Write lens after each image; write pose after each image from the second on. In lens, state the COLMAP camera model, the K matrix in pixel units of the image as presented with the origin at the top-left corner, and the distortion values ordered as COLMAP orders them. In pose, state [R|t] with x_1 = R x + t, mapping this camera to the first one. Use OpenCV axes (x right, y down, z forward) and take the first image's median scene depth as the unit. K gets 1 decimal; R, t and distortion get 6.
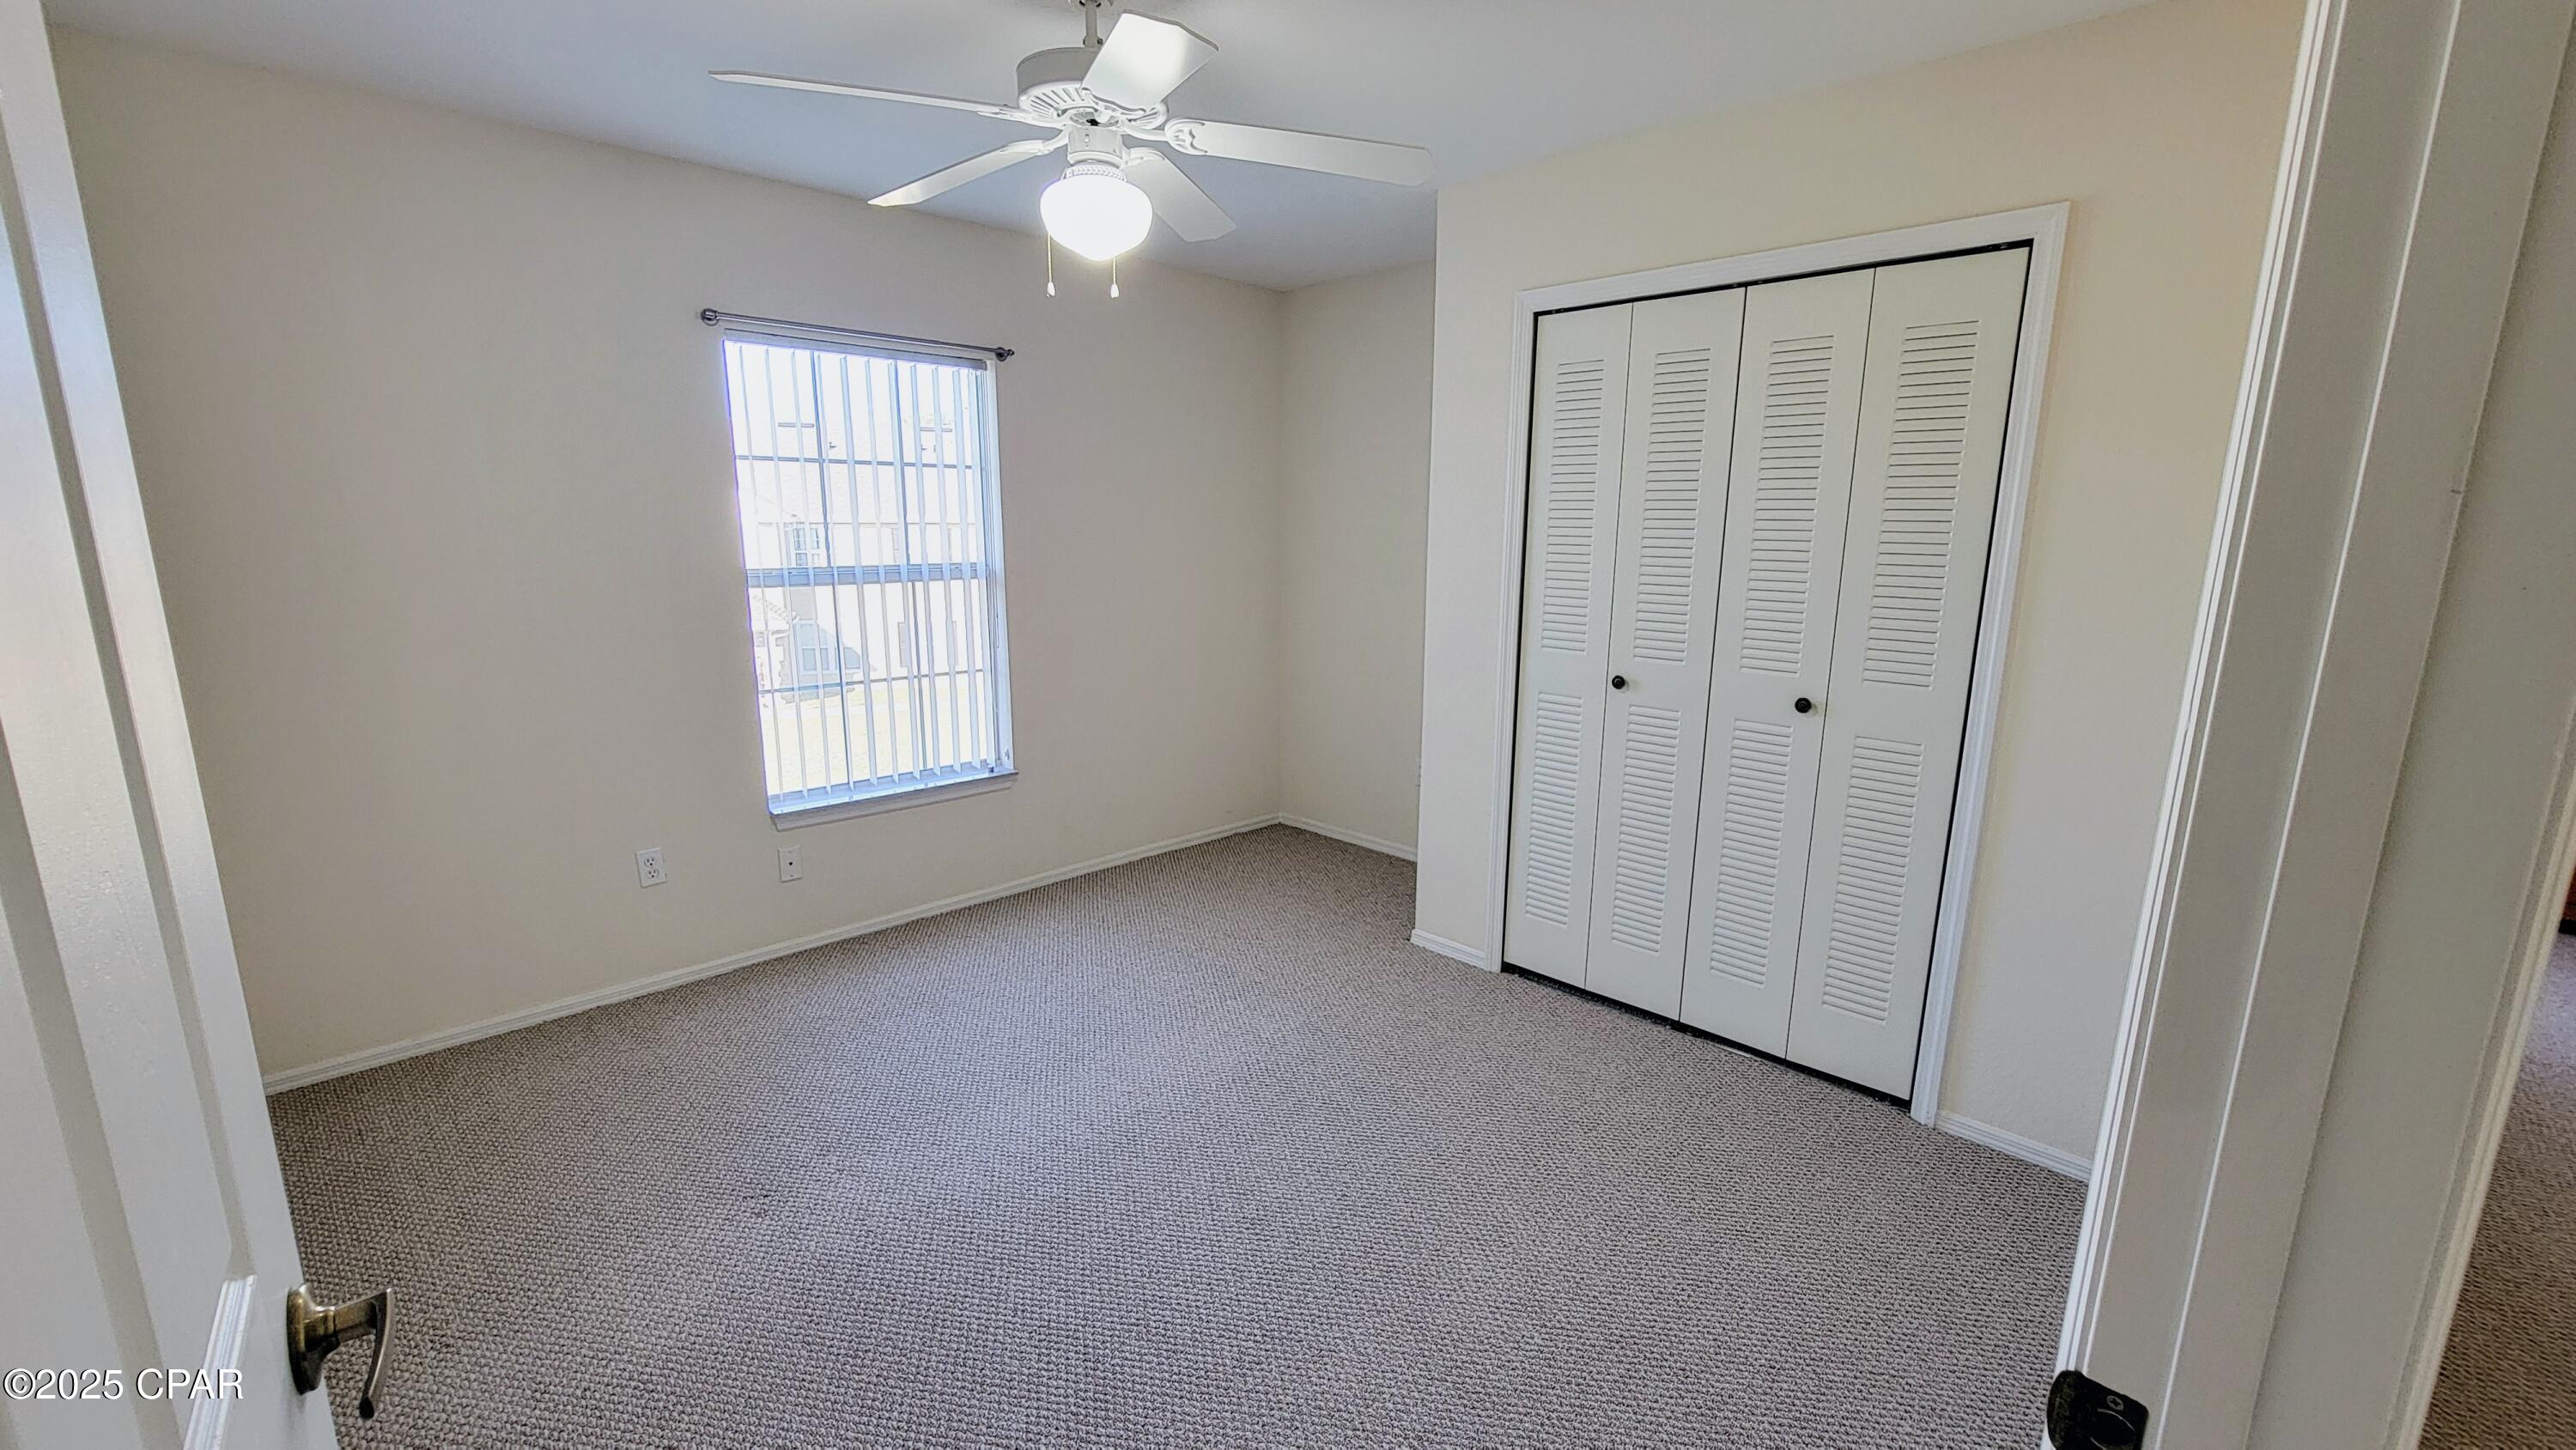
lens RADIAL K [[1060.1, 0, 1296.2], [0, 1060.1, 742.9], [0, 0, 1]] dist [-0.001816, 0.000999]
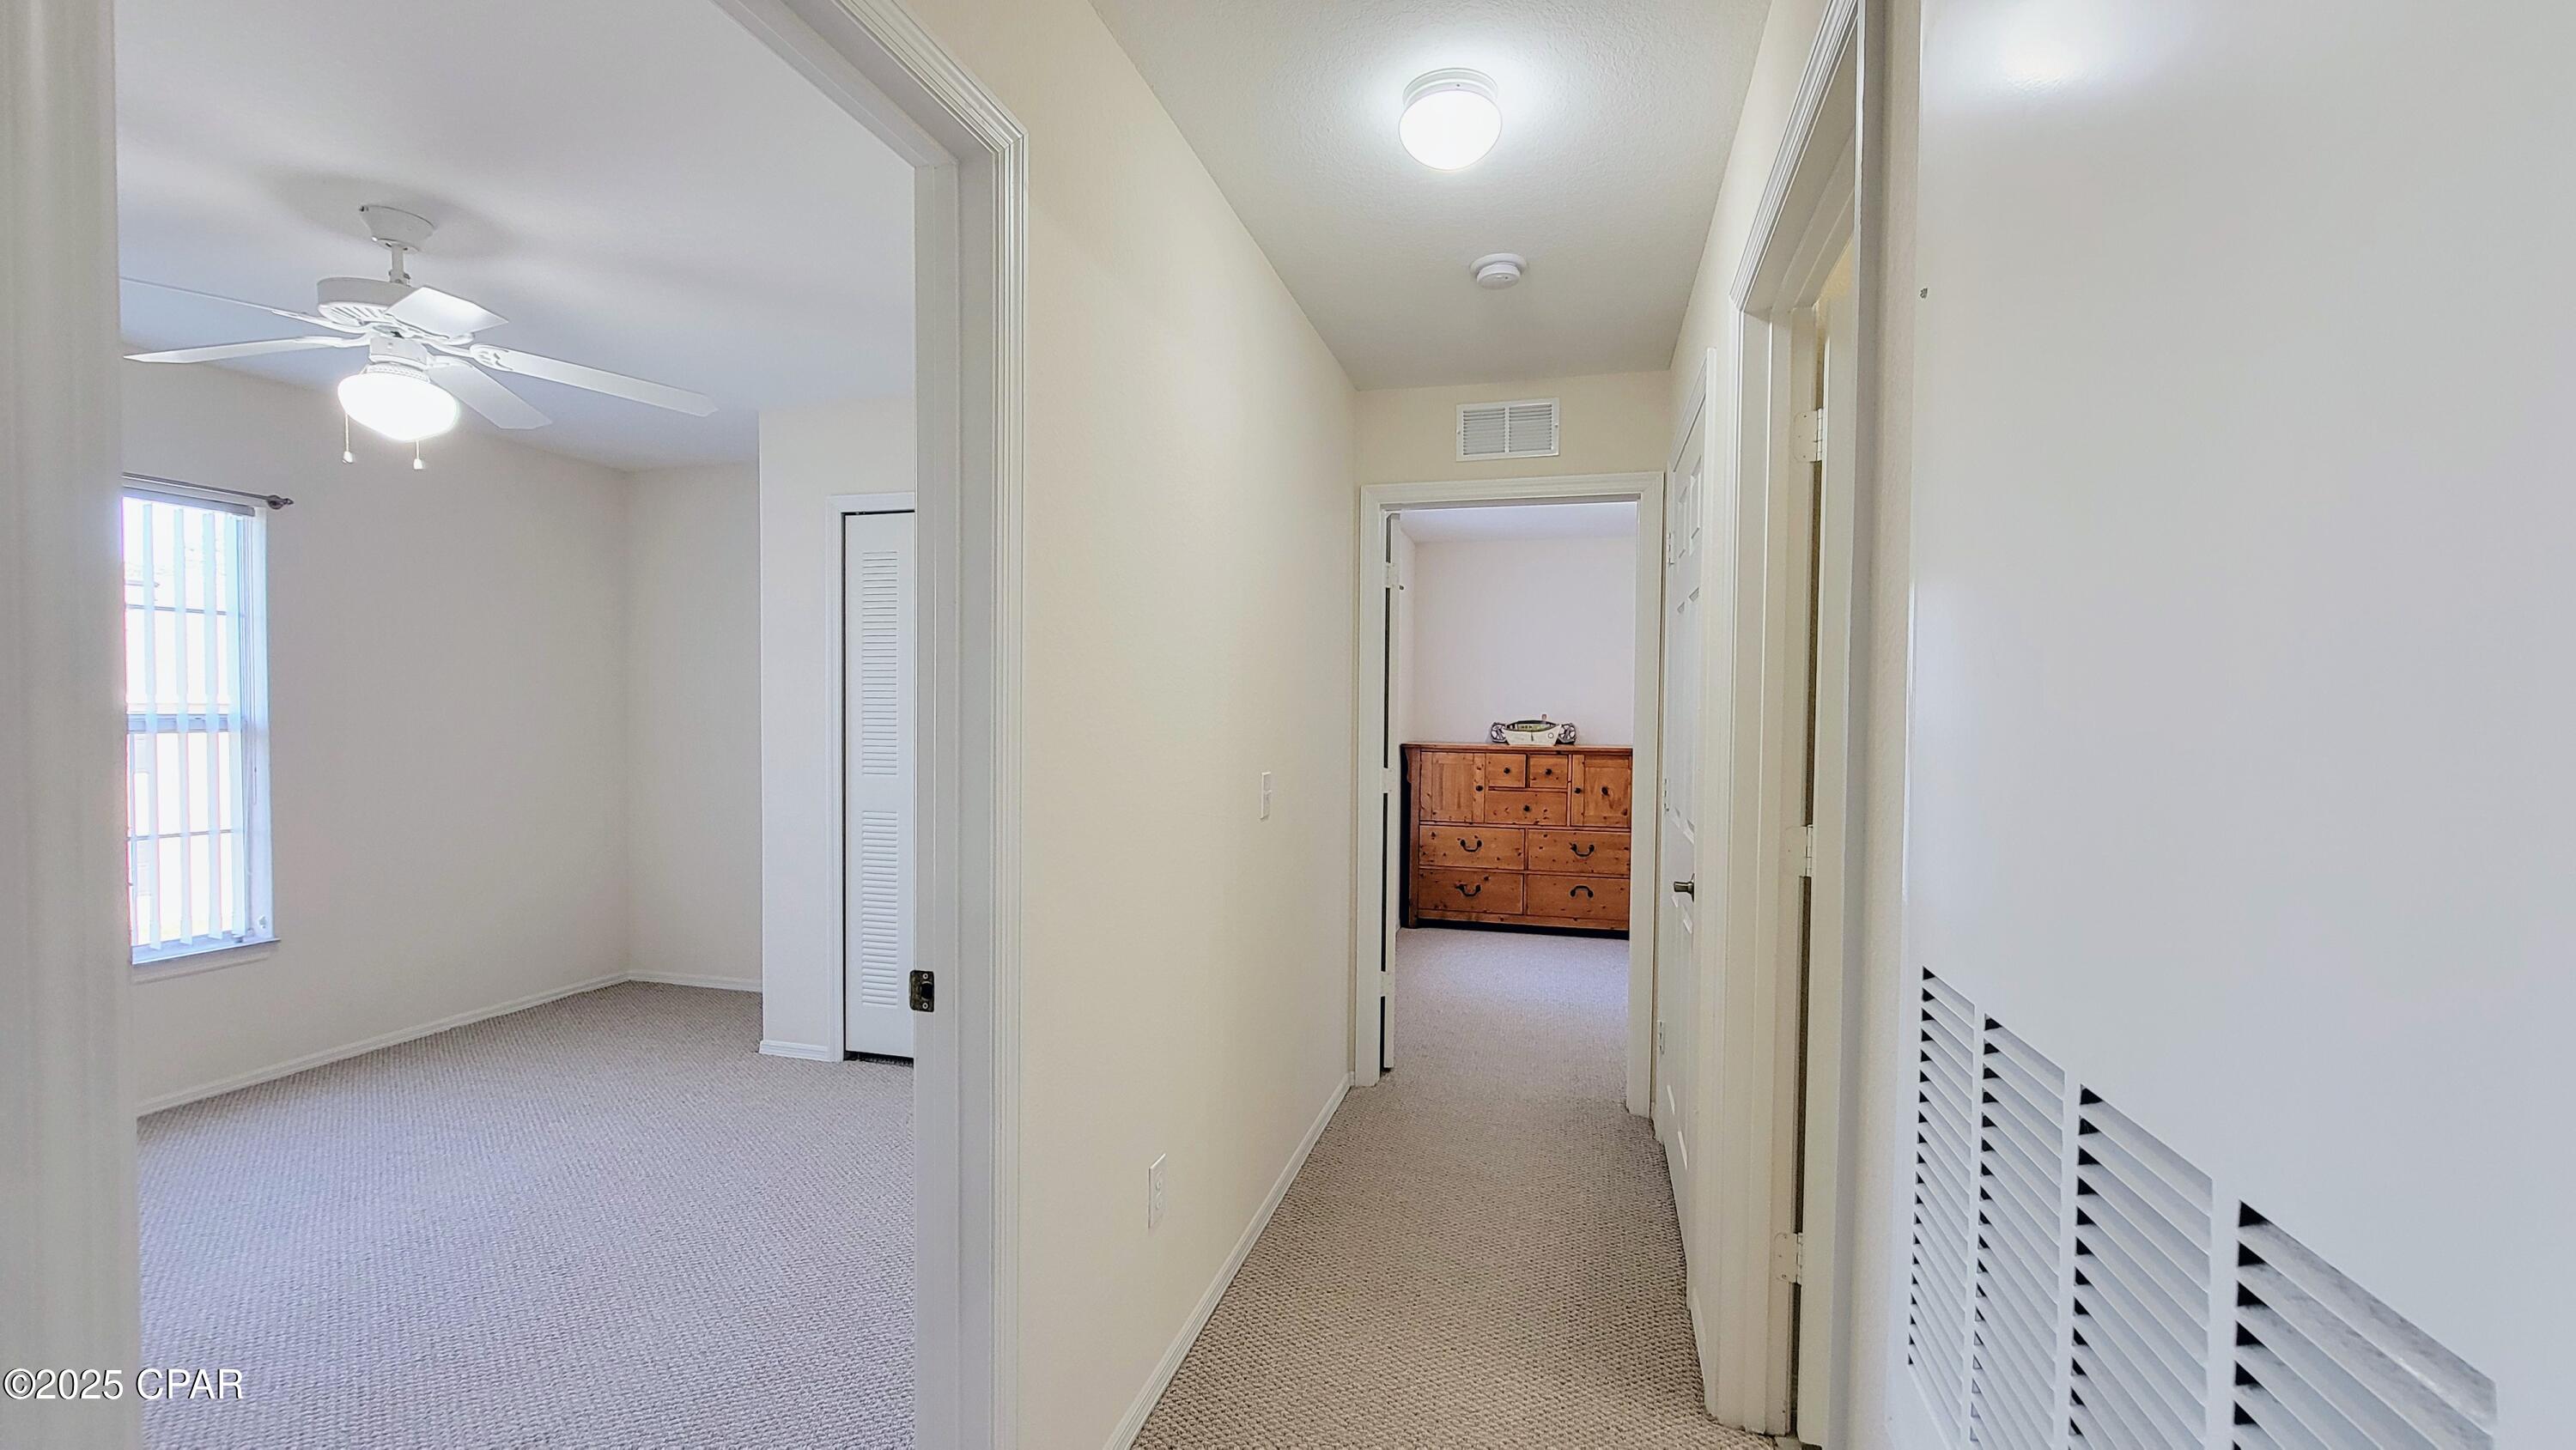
lens RADIAL K [[1060.1, 0, 1296.2], [0, 1060.1, 742.9], [0, 0, 1]] dist [-0.001816, 0.000999]
pose [[0.868541, -0.014946, 0.495391, 0.064758], [0.100236, 0.984187, -0.146046, 0.109017], [-0.485374, 0.176504, 0.856305, -0.312791]]
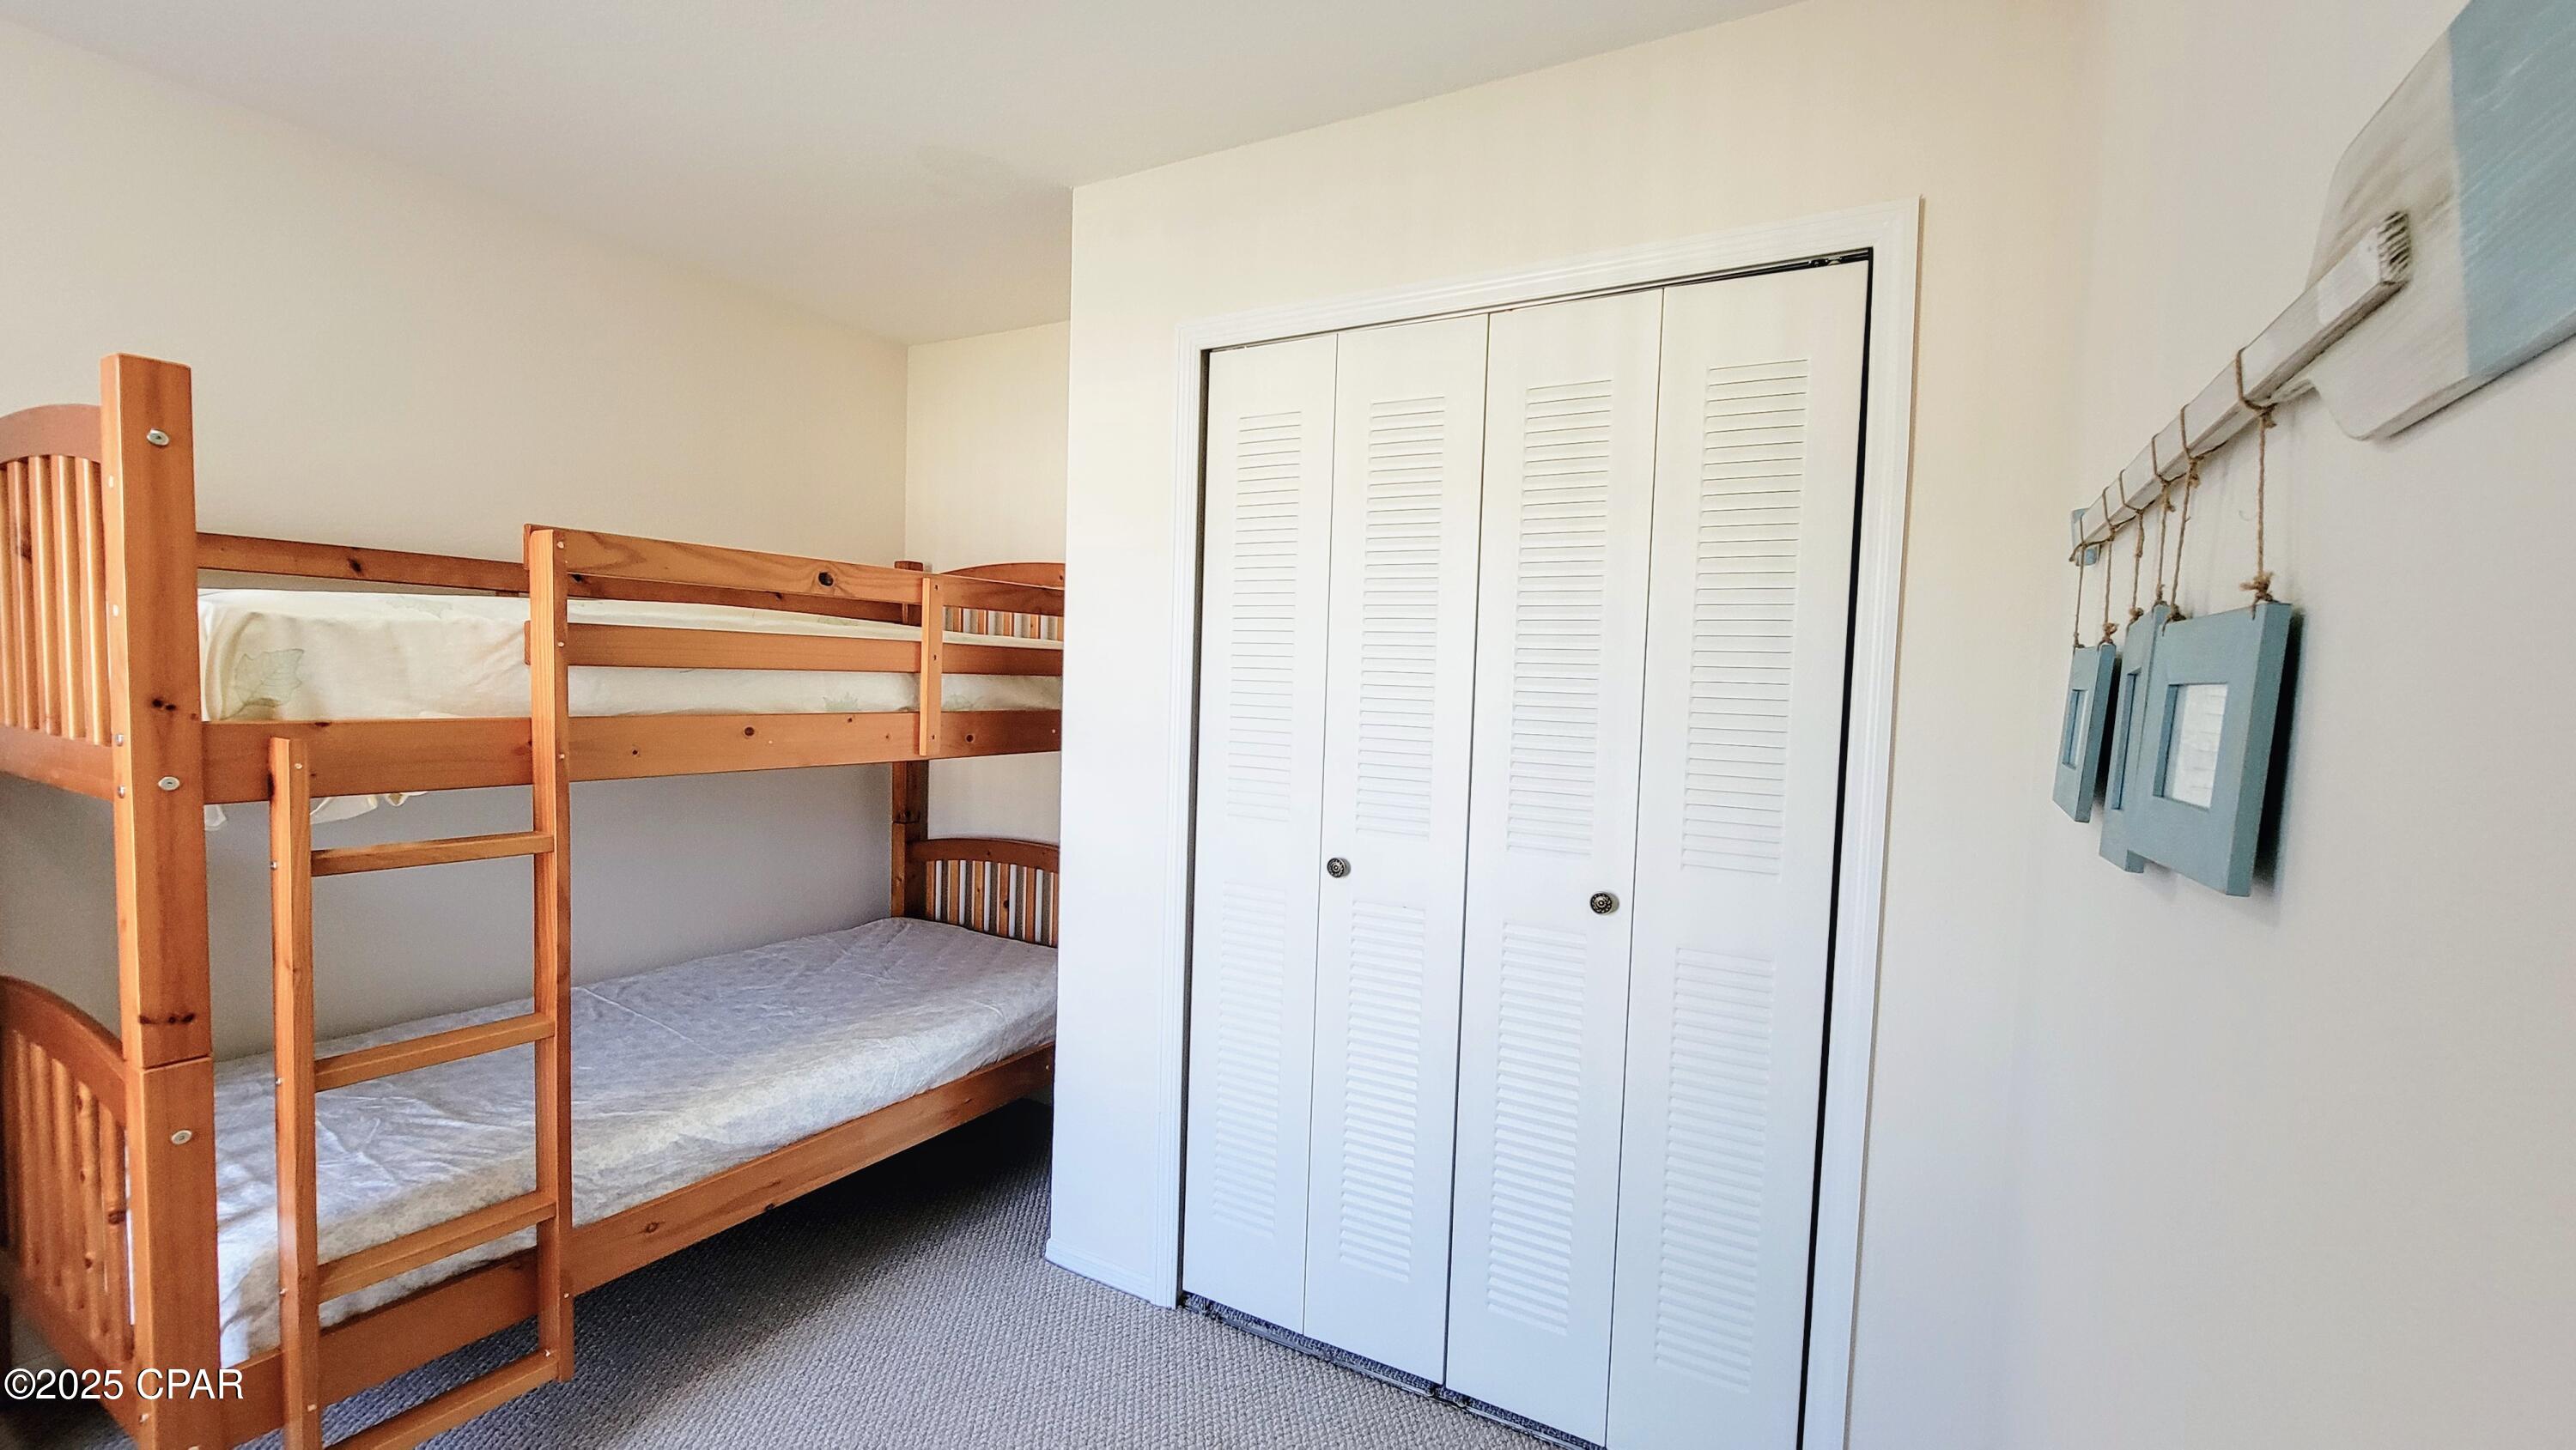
lens RADIAL K [[1060.1, 0, 1296.2], [0, 1060.1, 742.9], [0, 0, 1]] dist [-0.001816, 0.000999]
pose [[0.963074, 0.009899, 0.269055, 0.096075], [0.029041, 0.989674, -0.140363, -0.040919], [-0.267666, 0.142993, 0.952842, 0.345446]]
